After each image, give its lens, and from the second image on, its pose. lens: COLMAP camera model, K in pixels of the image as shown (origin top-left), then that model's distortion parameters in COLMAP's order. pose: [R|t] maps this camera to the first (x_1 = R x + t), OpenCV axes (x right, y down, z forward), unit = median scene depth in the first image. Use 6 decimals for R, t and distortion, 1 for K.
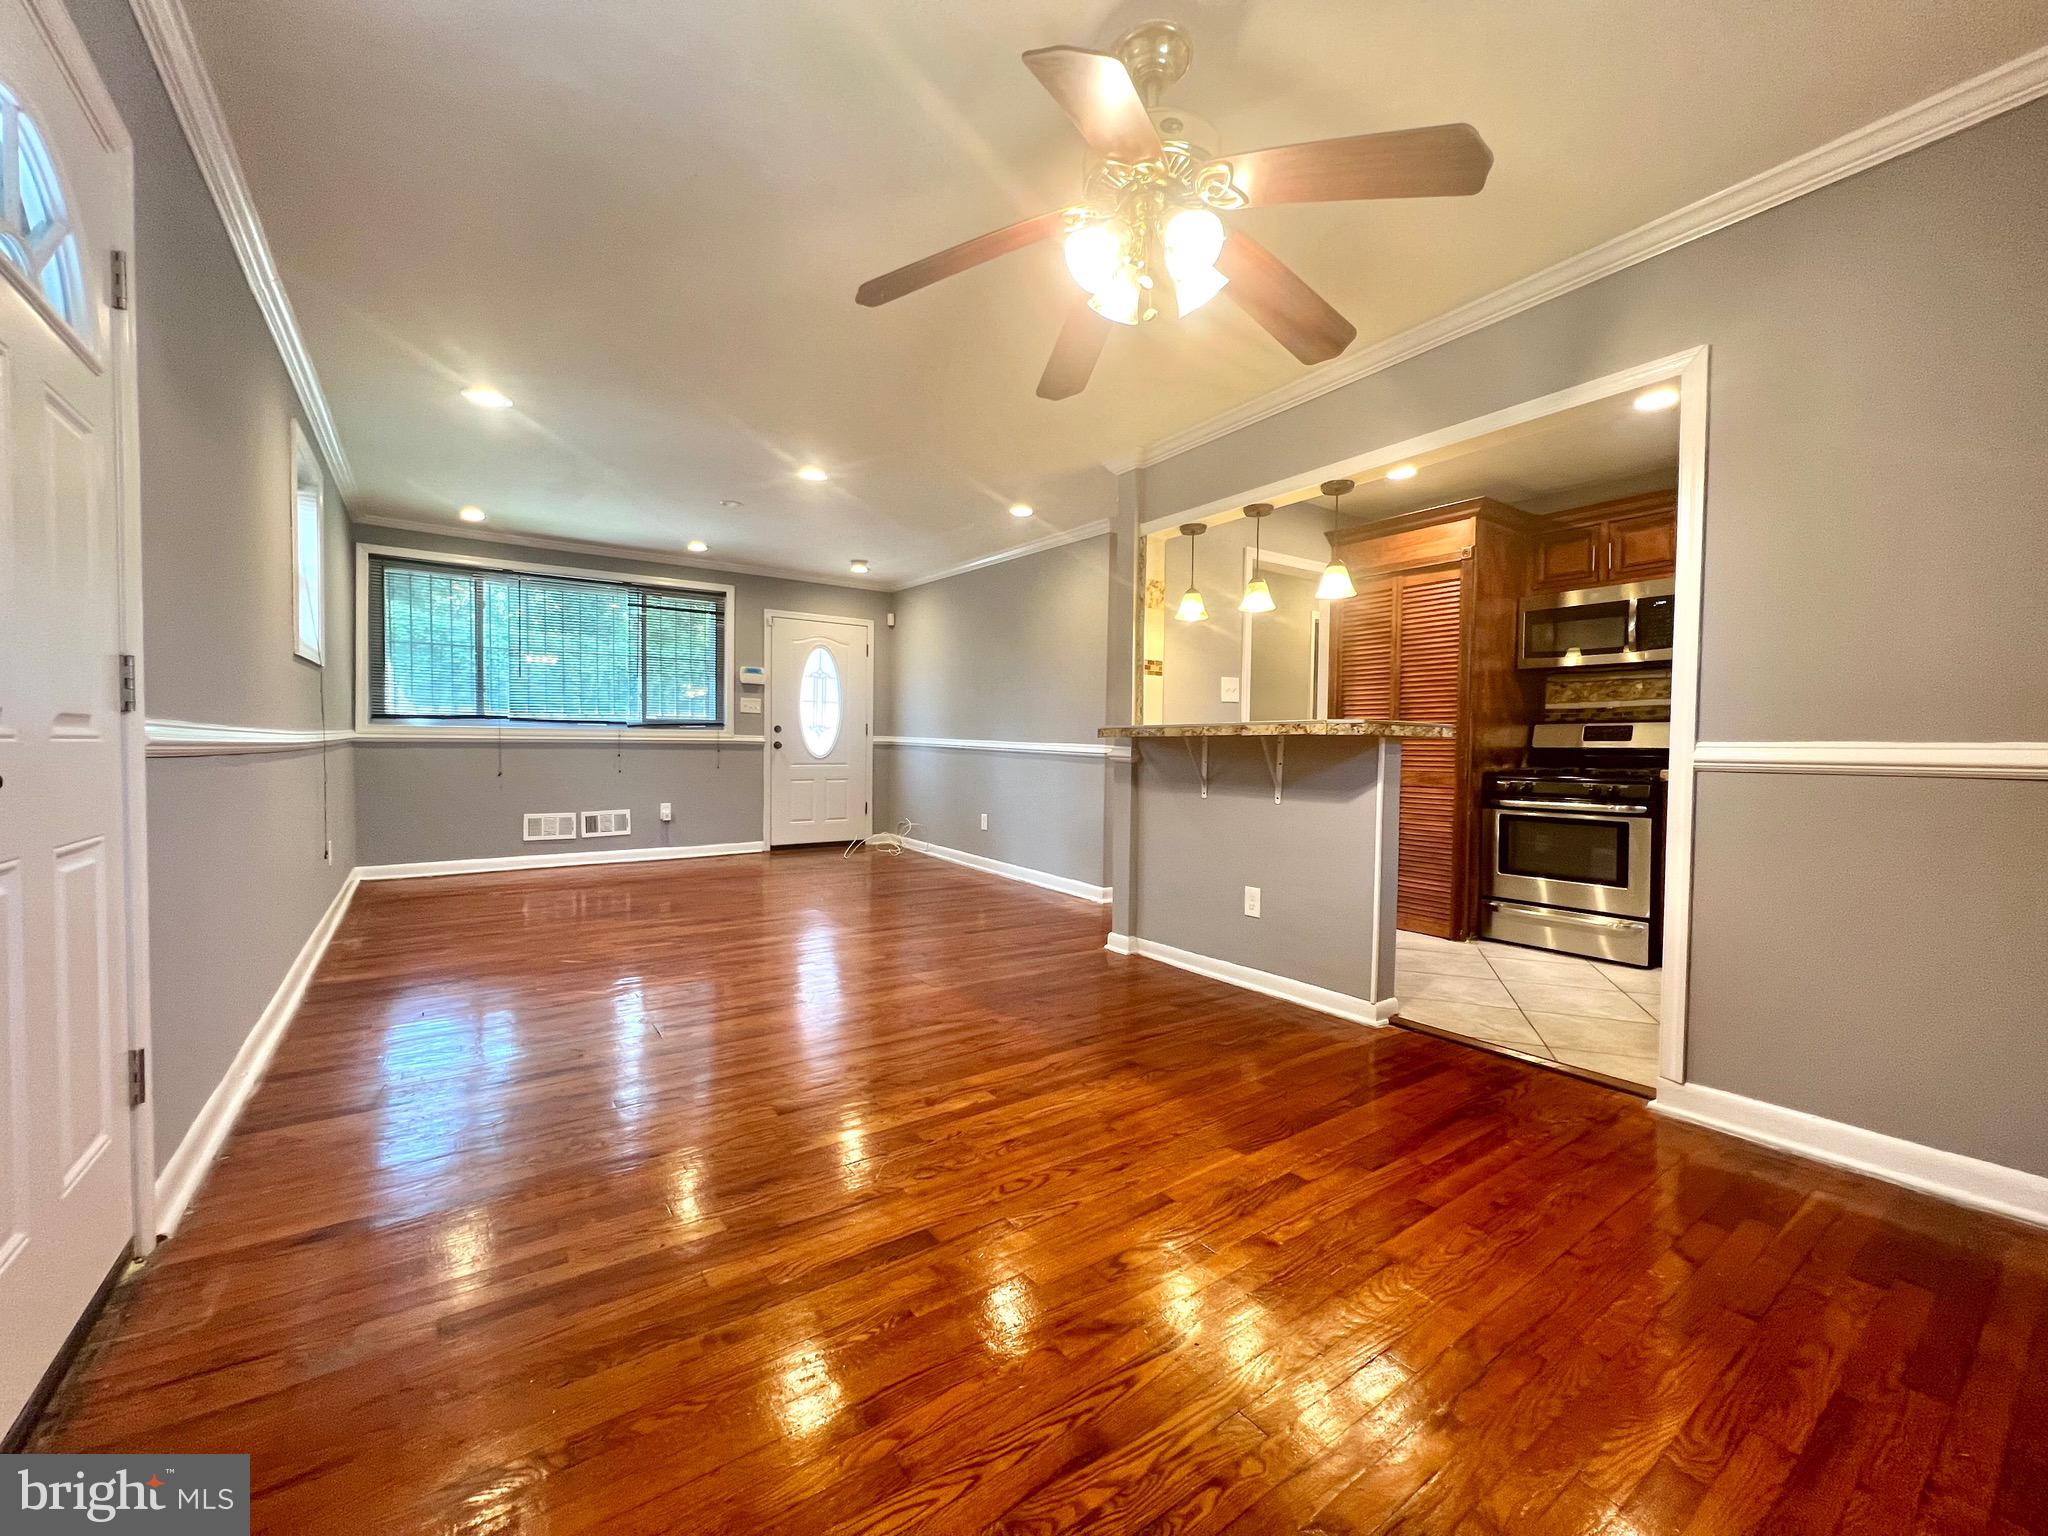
lens RADIAL K [[823.9, 0, 1018.4], [0, 823.9, 765.9], [0, 0, 1]] dist [-0.000136, -0.000258]
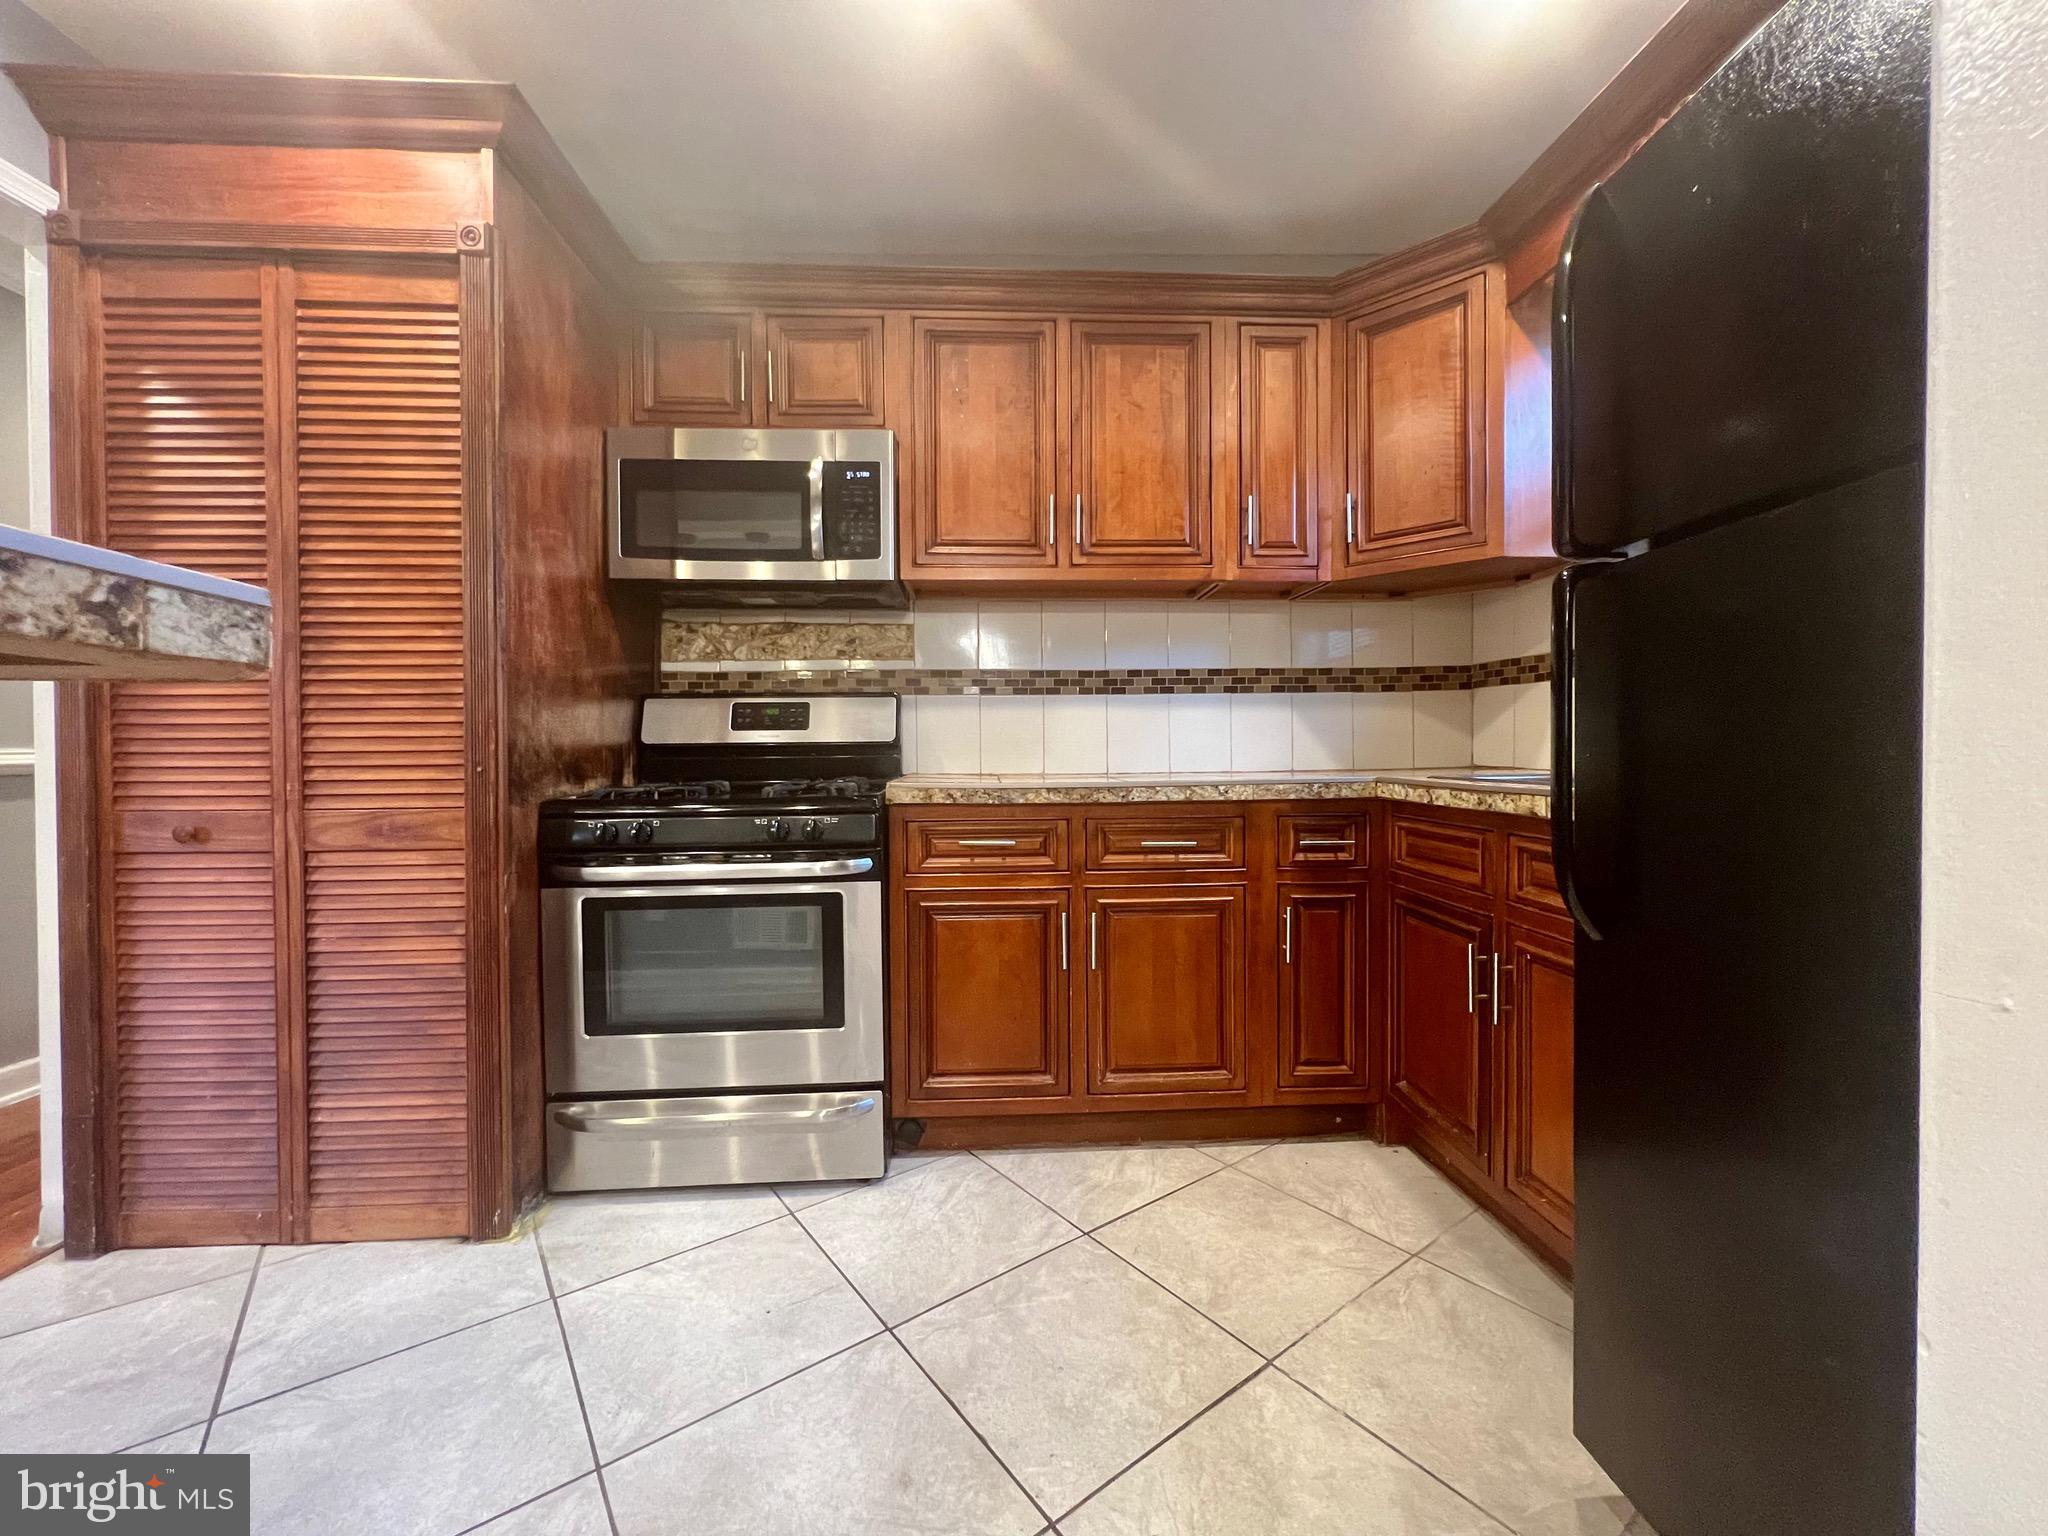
lens RADIAL K [[823.9, 0, 1023.0], [0, 823.9, 764.0], [0, 0, 1]] dist [-0.000136, -0.000258]
pose [[0.525117, -0.022041, 0.850745, 0.340828], [0.032513, 0.999454, 0.005825, -0.006138], [-0.850409, 0.024602, 0.525547, 0.576789]]
